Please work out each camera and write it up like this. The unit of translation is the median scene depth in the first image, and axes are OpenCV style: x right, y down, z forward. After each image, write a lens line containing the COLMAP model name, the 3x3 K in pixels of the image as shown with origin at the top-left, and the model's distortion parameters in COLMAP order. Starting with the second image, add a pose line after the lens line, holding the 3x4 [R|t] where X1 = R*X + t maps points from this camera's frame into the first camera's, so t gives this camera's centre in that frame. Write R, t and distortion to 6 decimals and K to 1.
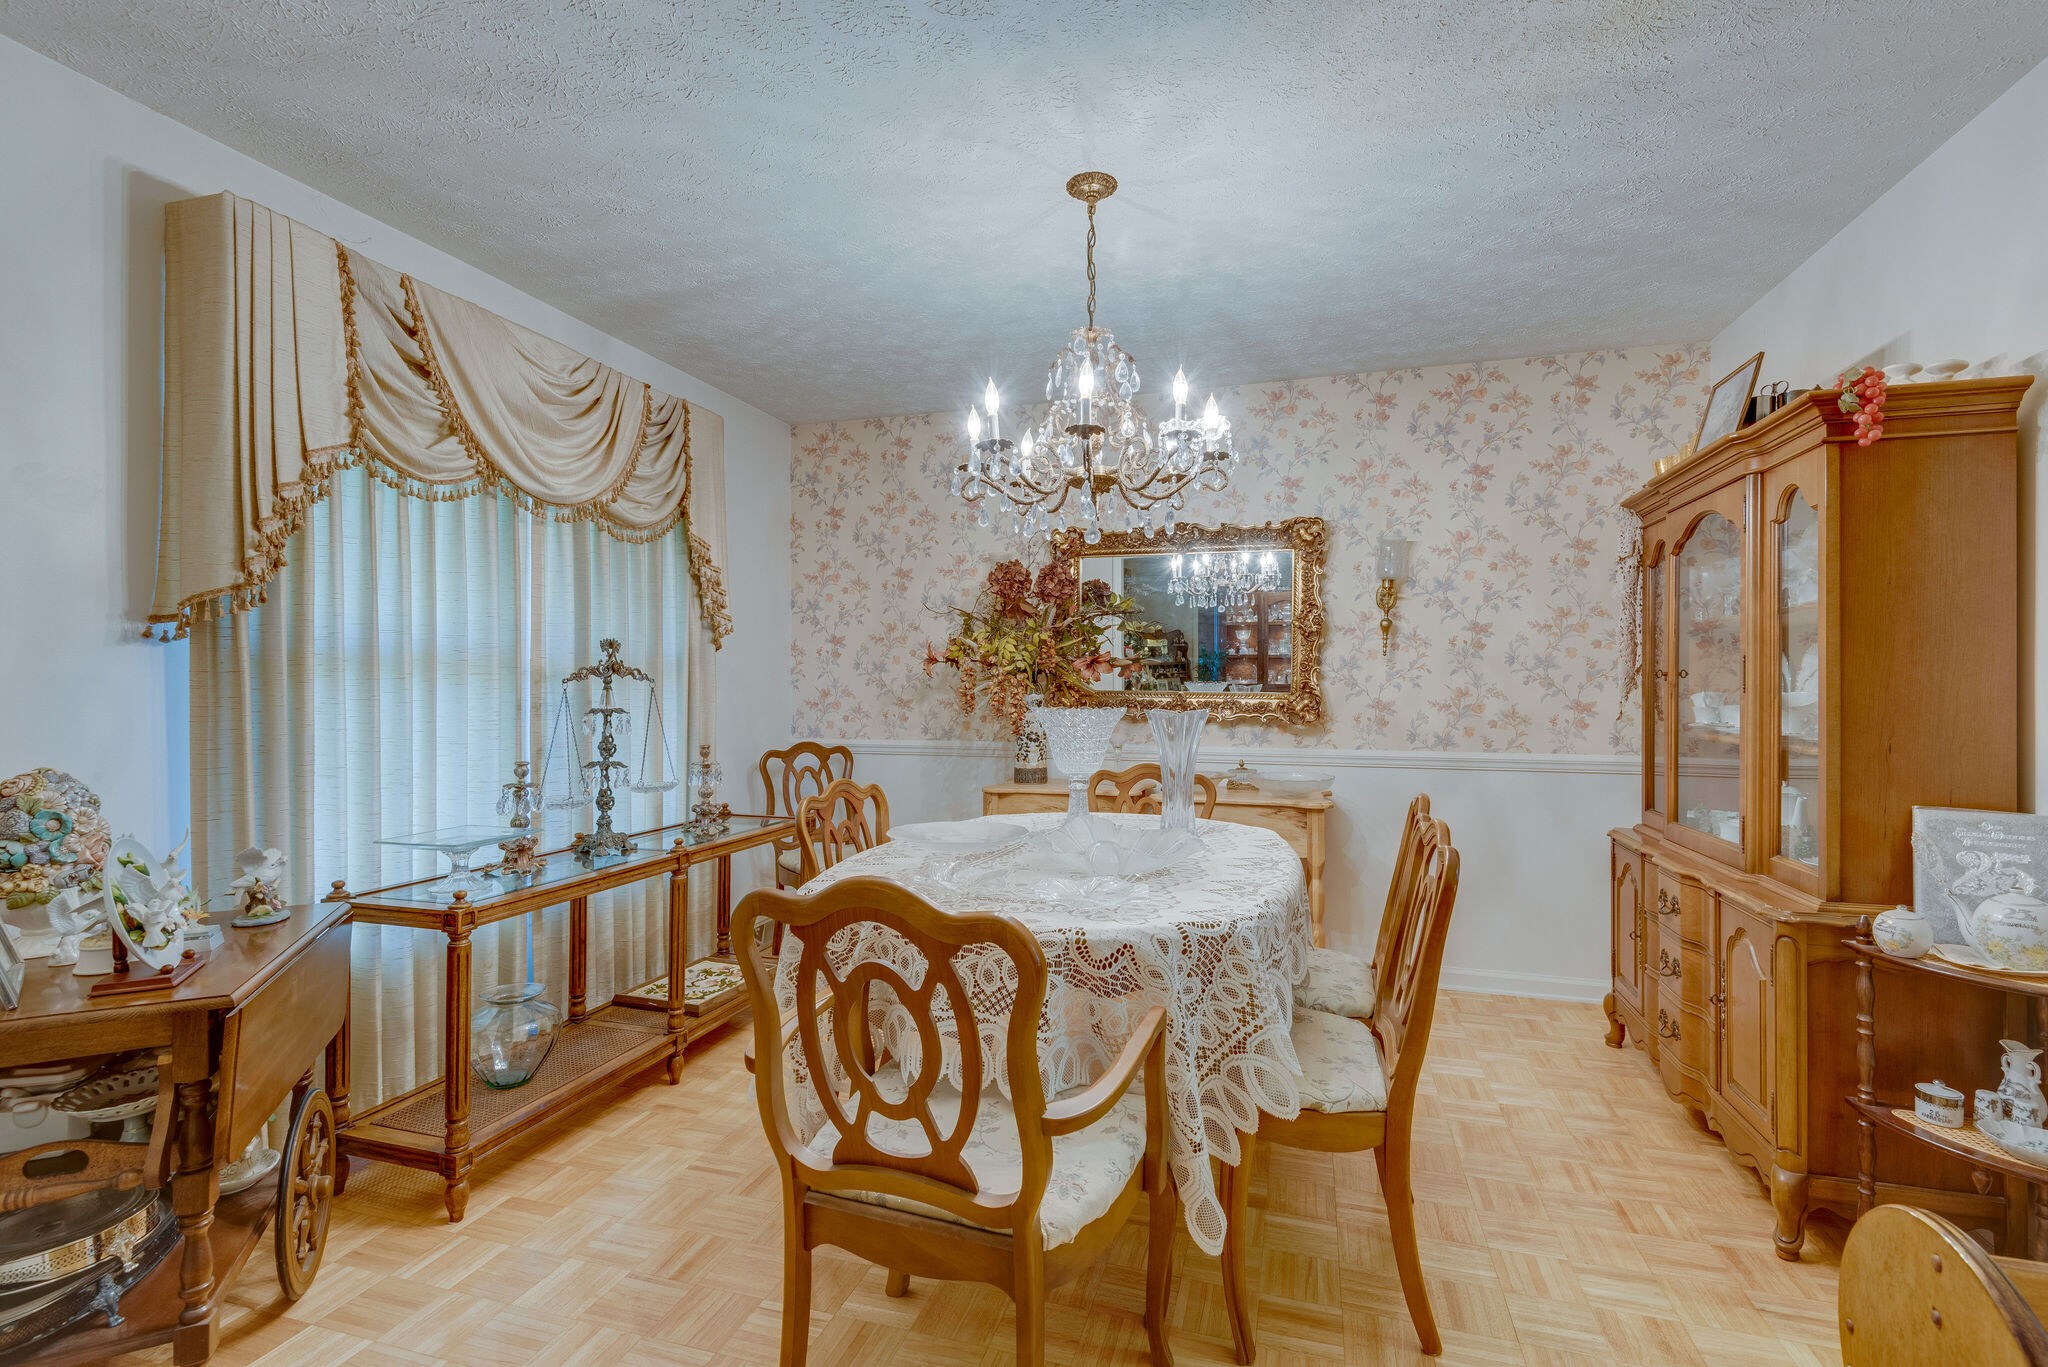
lens RADIAL K [[973.9, 0, 1007.3], [0, 973.9, 680.6], [0, 0, 1]] dist [0.041215, -0.021821]
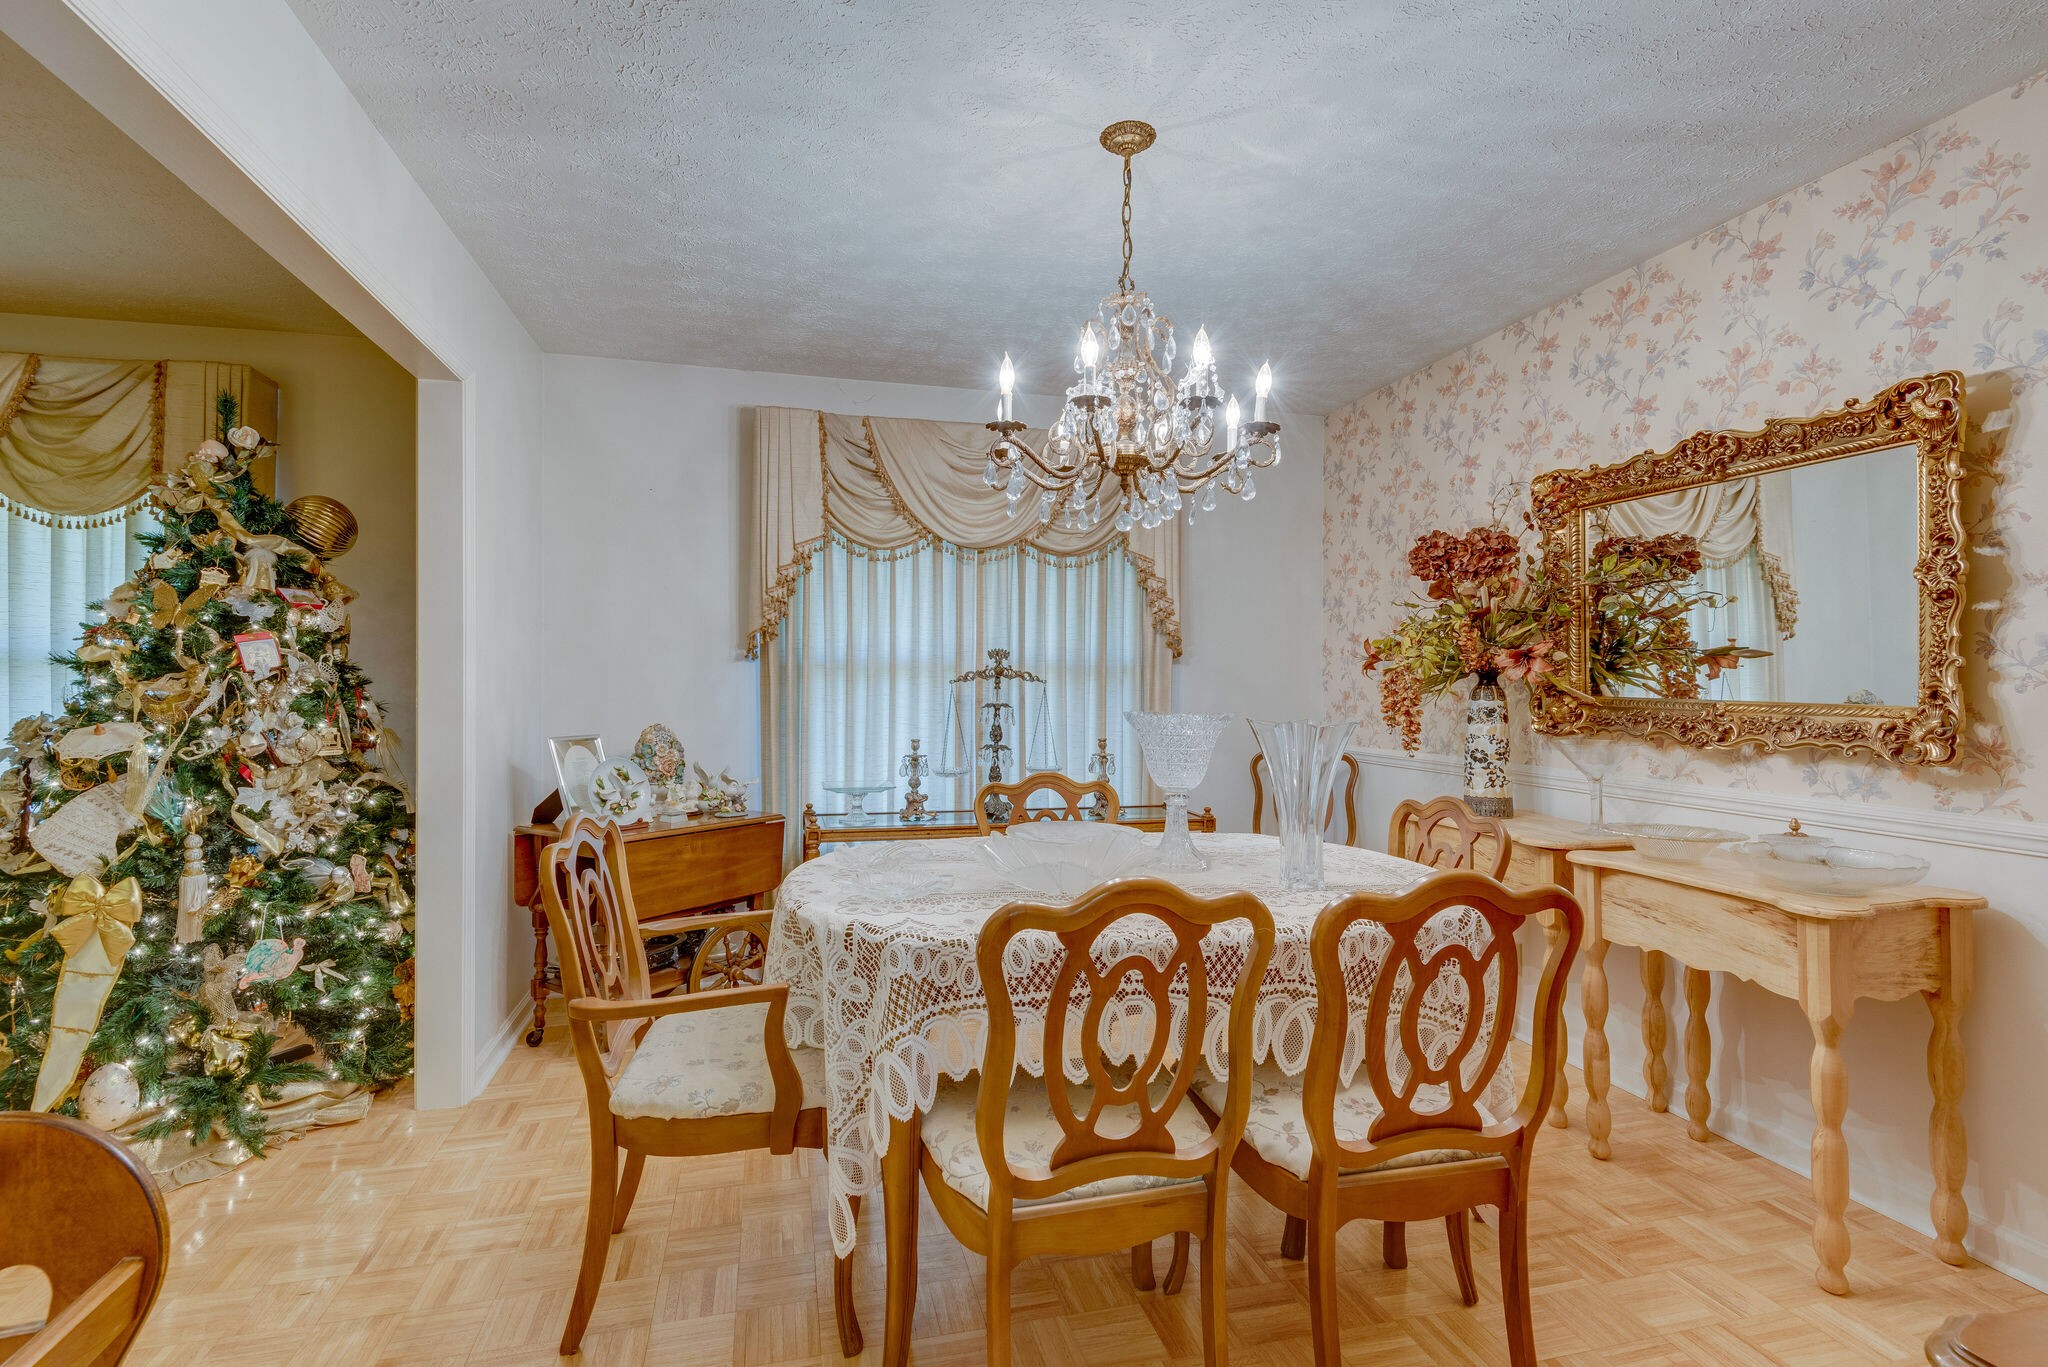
lens RADIAL K [[973.9, 0, 1007.3], [0, 973.9, 680.6], [0, 0, 1]] dist [0.041215, -0.021821]
pose [[0.483498, 0.000964, -0.875345, 0.706708], [-0.001035, 0.999999, 0.000530, -0.002206], [0.875345, 0.000650, 0.483499, 0.397122]]
